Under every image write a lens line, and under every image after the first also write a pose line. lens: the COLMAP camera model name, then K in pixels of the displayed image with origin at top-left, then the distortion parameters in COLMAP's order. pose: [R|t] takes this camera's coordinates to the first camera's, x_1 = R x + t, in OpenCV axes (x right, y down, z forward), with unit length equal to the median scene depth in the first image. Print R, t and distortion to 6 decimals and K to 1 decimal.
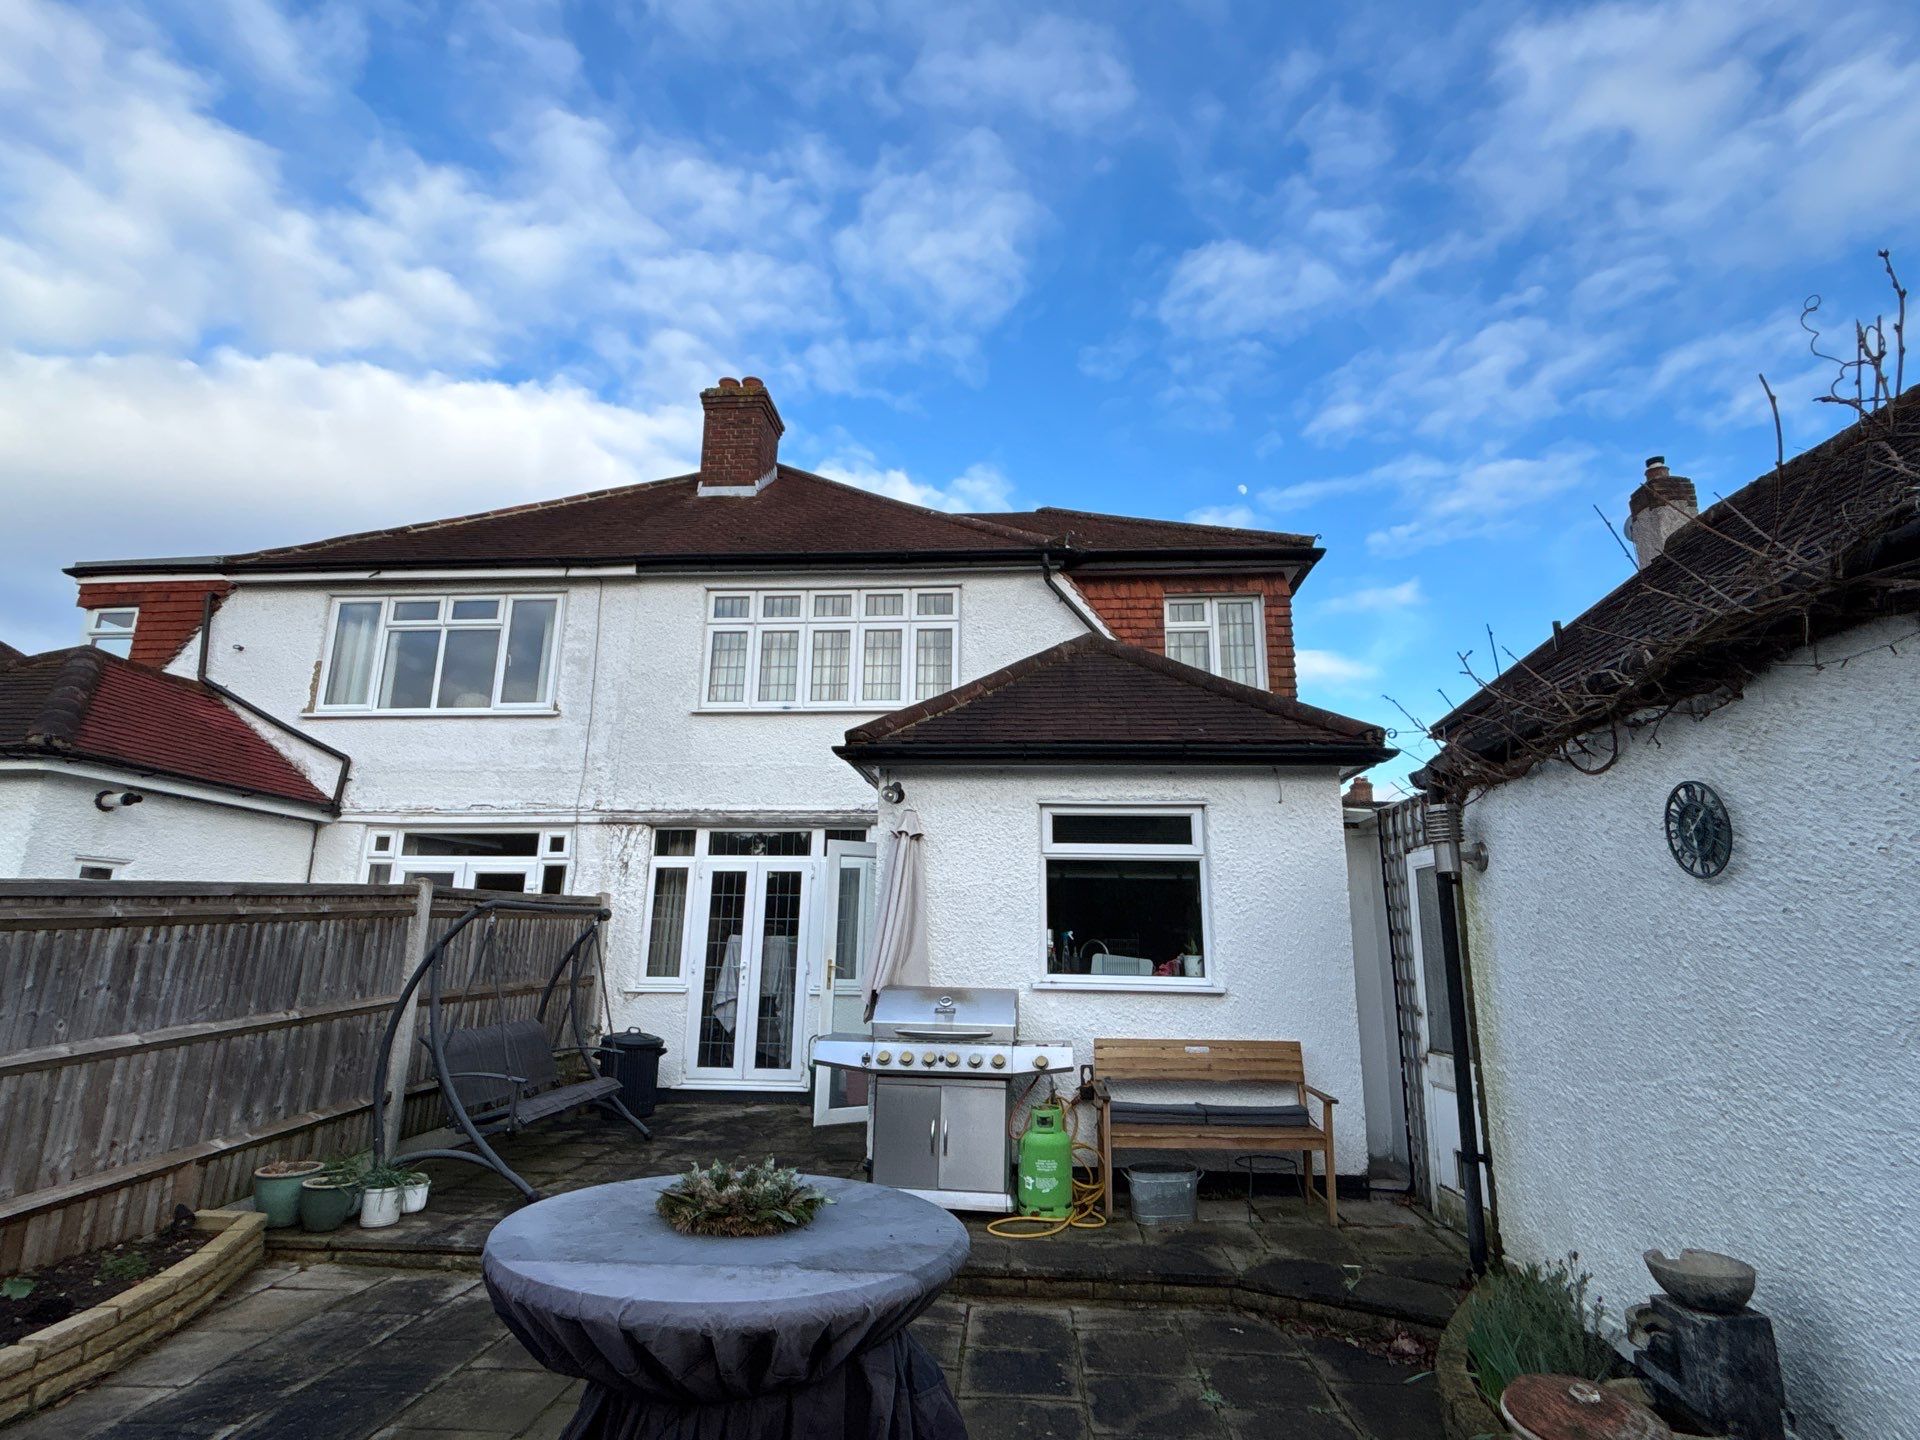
lens RADIAL K [[964.0, 0, 962.7], [0, 964.0, 724.4], [0, 0, 1]] dist [0.004918, 0.001086]
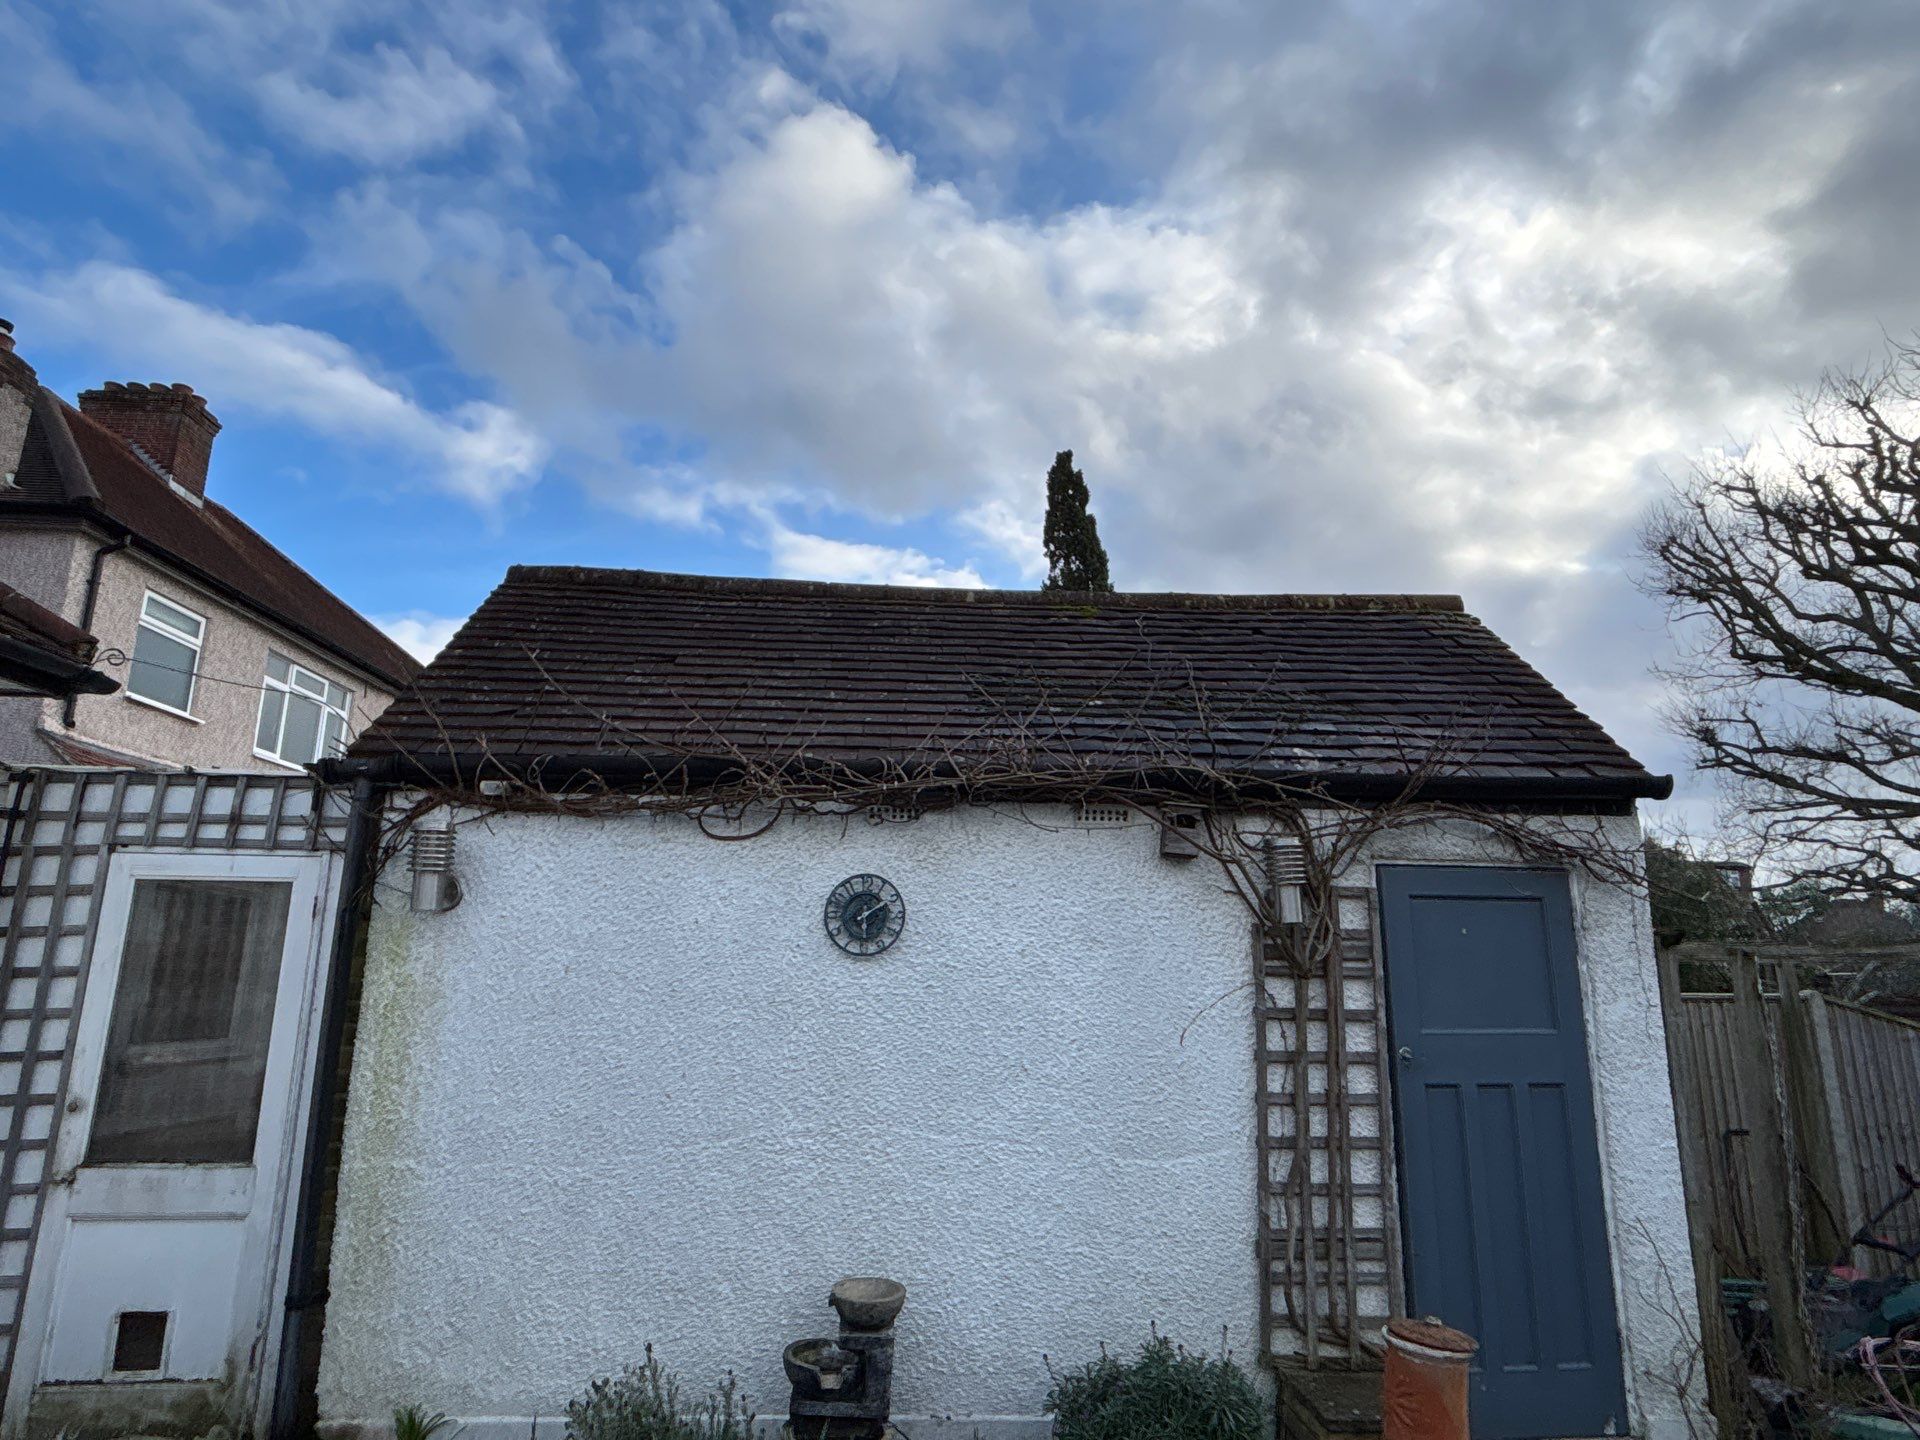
lens RADIAL K [[1083.0, 0, 960.0], [0, 1083.0, 720.0], [0, 0, 1]] dist [0.039562, -0.056130]
pose [[-0.124791, 0.206372, 0.970483, -0.256408], [-0.239515, 0.942935, -0.231313, 0.068938], [-0.962839, -0.261311, -0.068240, 0.439249]]
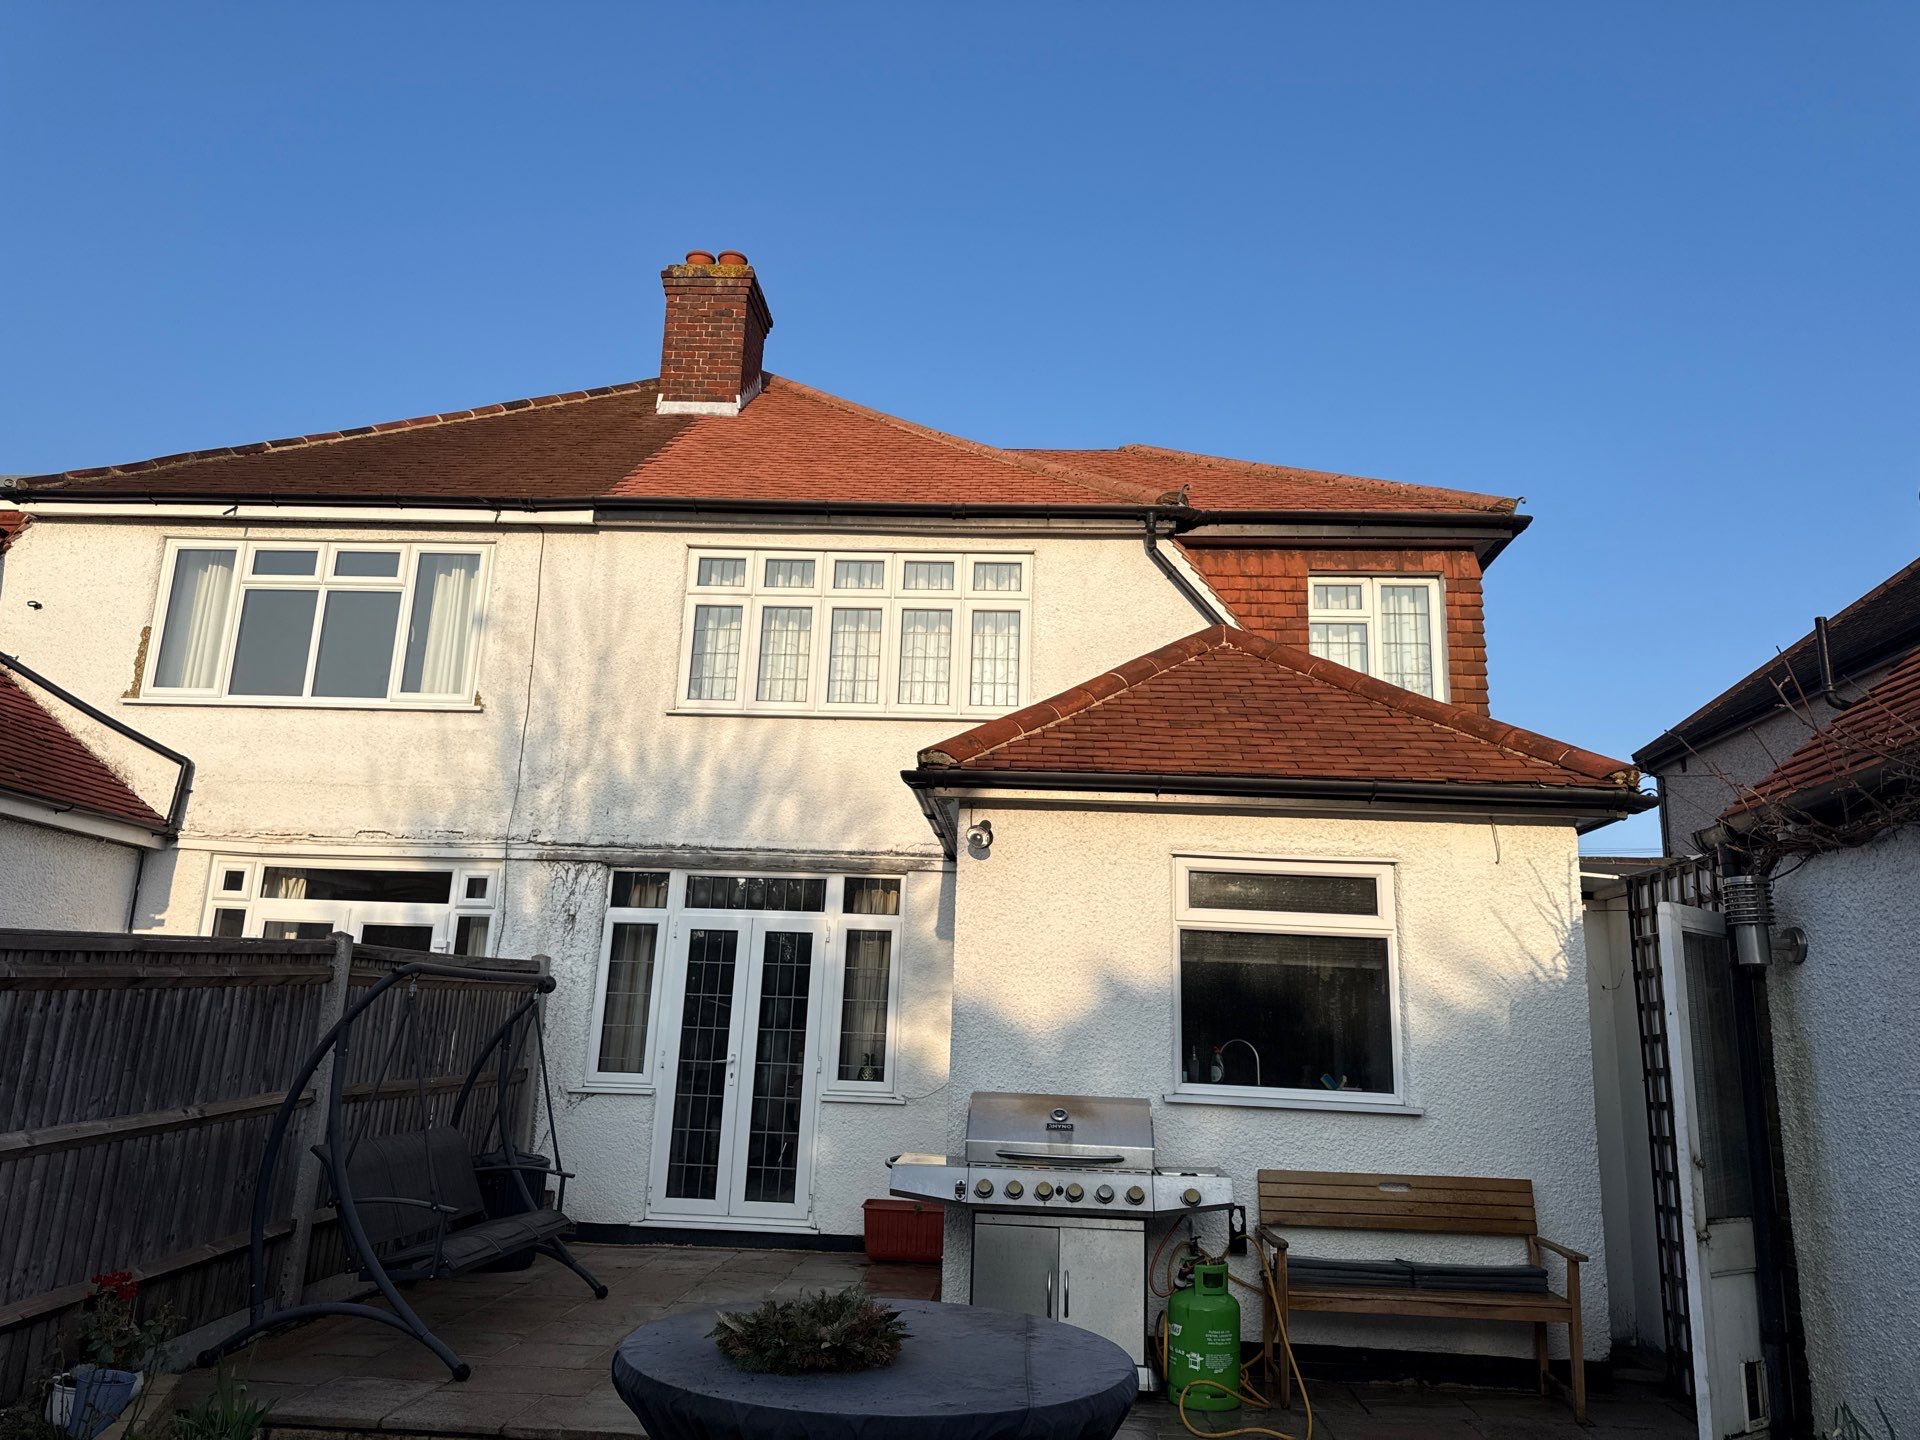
lens RADIAL K [[1353.7, 0, 953.7], [0, 1353.7, 711.7], [0, 0, 1]] dist [0.044513, -0.051026]
pose [[0.999531, 0.028240, 0.011808, -0.095941], [-0.028130, 0.999560, -0.009414, -0.012748], [-0.012069, 0.009077, 0.999886, -0.051966]]
